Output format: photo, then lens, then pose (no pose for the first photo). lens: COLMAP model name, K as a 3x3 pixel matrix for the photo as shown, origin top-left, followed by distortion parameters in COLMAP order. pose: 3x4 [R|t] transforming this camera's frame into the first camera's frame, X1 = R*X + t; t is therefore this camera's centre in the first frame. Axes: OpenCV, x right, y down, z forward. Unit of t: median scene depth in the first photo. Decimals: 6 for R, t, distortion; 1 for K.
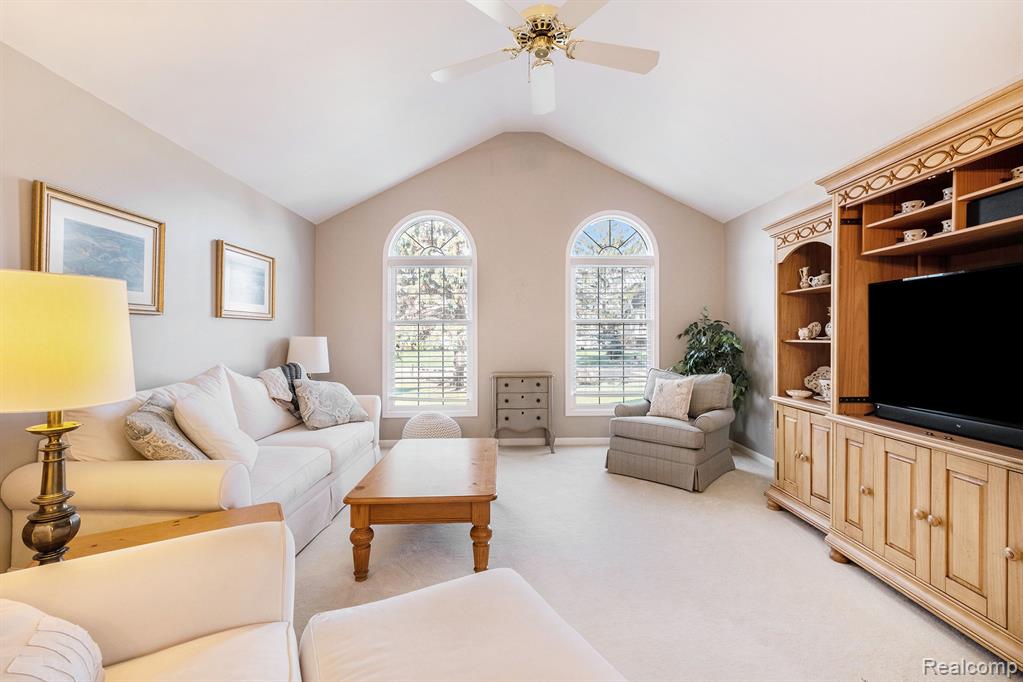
lens RADIAL K [[444.8, 0, 520.2], [0, 444.8, 340.2], [0, 0, 1]] dist [0.000369, 0.000023]
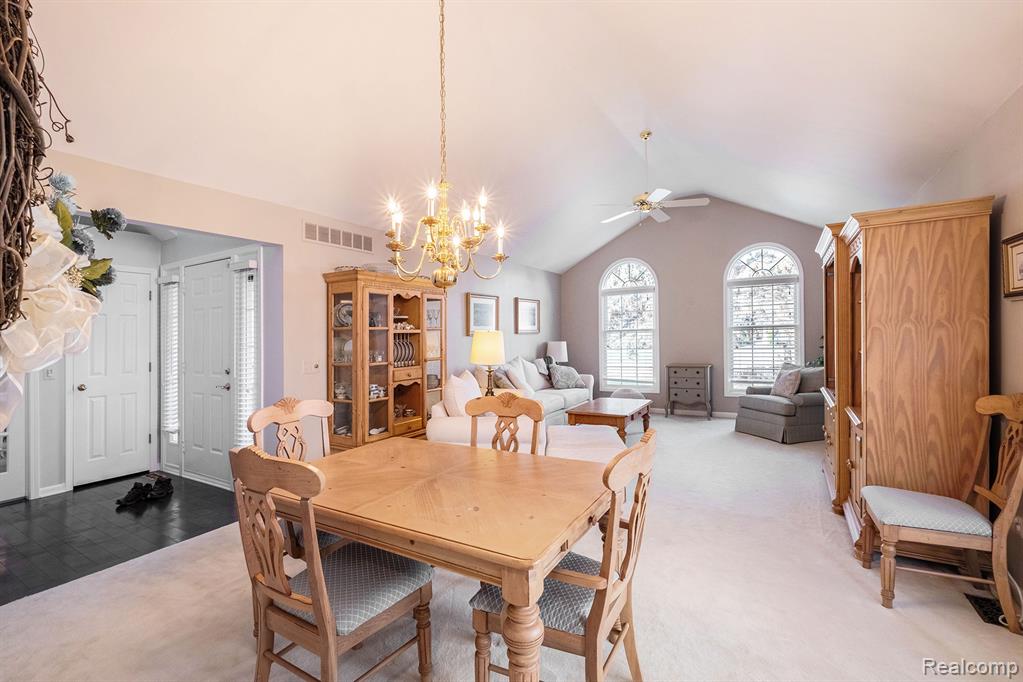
lens RADIAL K [[450.1, 0, 516.9], [0, 450.1, 336.5], [0, 0, 1]] dist [-0.000001, 0.000004]
pose [[0.846474, -0.014038, -0.532246, 0.484541], [0.012748, 0.999900, -0.006099, -0.026417], [0.532278, -0.001622, 0.846568, -0.851996]]
